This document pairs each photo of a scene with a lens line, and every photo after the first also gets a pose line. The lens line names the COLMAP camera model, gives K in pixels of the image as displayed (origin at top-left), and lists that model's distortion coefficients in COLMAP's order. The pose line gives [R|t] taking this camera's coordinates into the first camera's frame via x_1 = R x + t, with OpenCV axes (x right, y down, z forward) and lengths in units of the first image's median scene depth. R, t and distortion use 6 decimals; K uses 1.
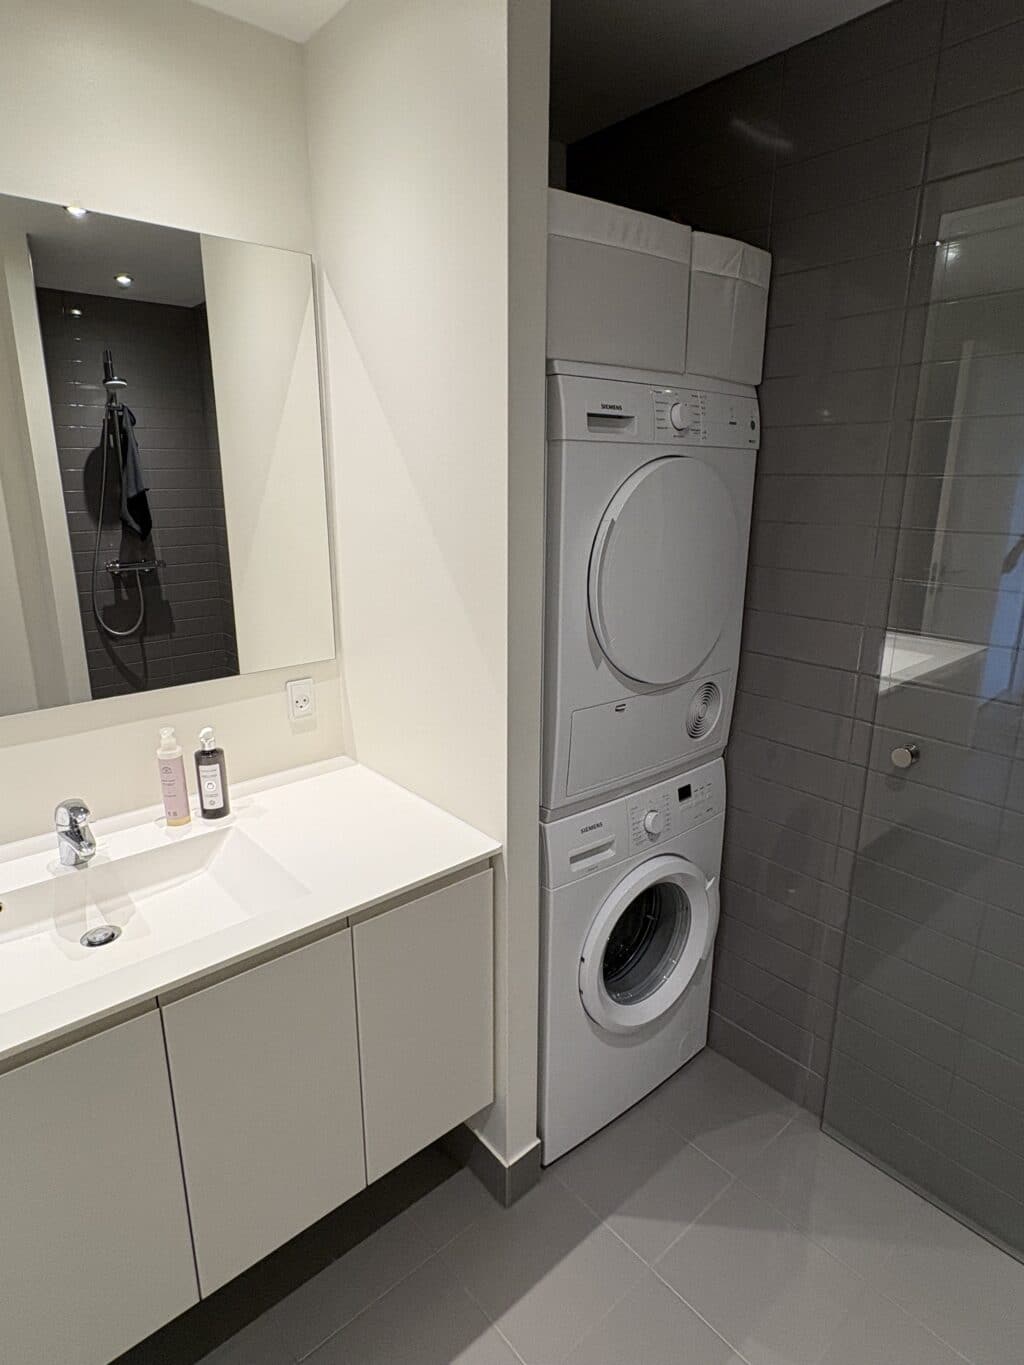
lens RADIAL K [[753.5, 0, 512.0], [0, 753.5, 682.5], [0, 0, 1]] dist [-0.017834, -0.000419]
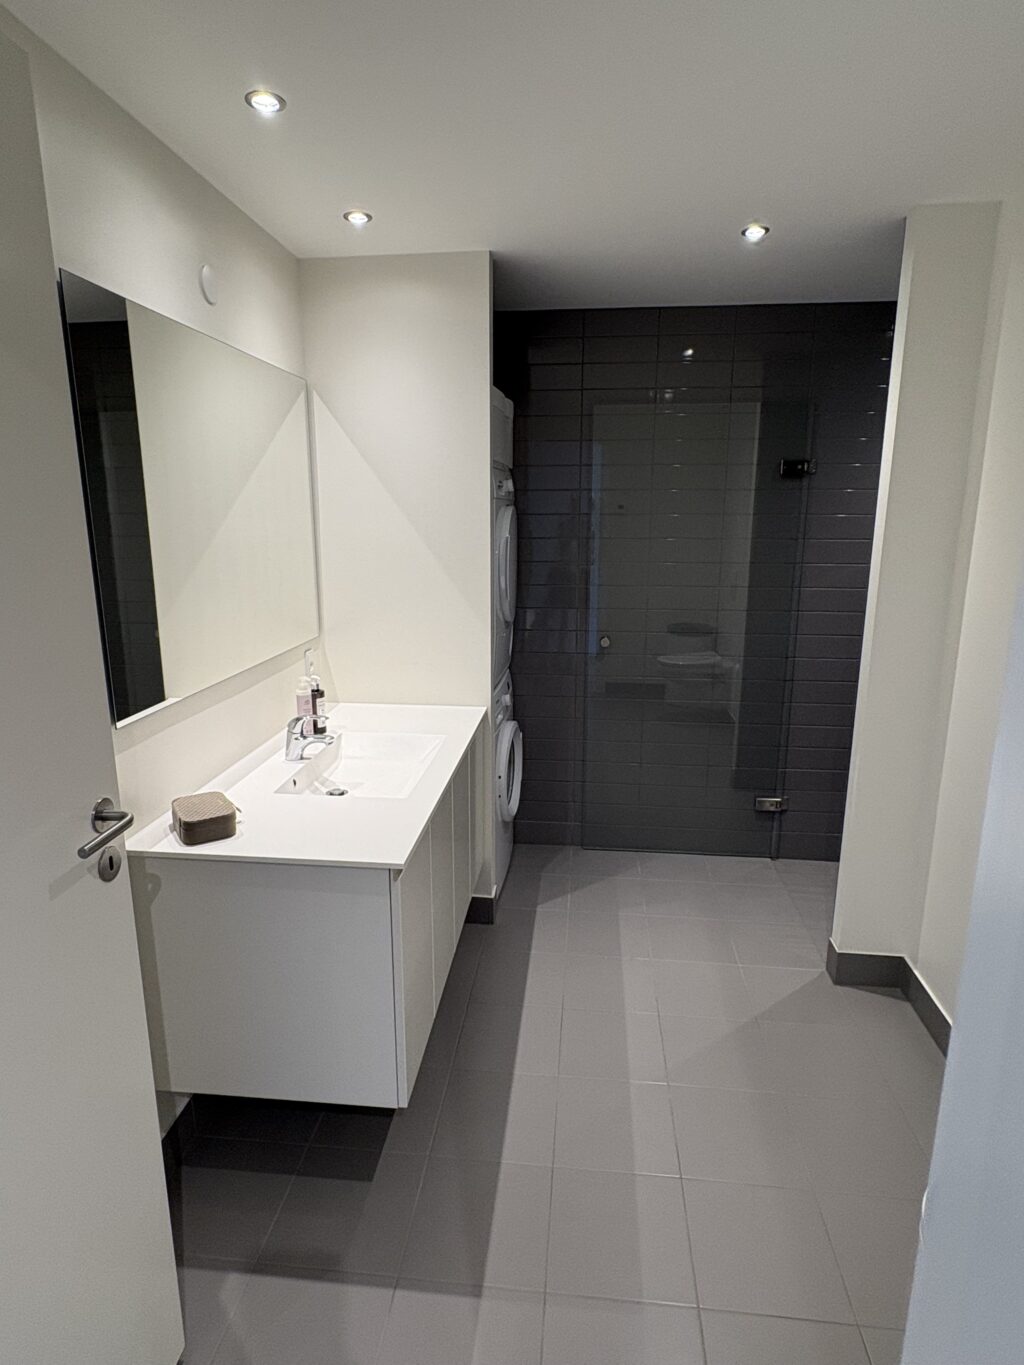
lens RADIAL K [[753.5, 0, 512.0], [0, 753.5, 682.5], [0, 0, 1]] dist [-0.017834, -0.000419]
pose [[0.735134, -0.153959, 0.660208, -1.057753], [0.179479, 0.983321, 0.029460, 0.094951], [-0.653732, 0.096836, 0.750505, -0.422737]]
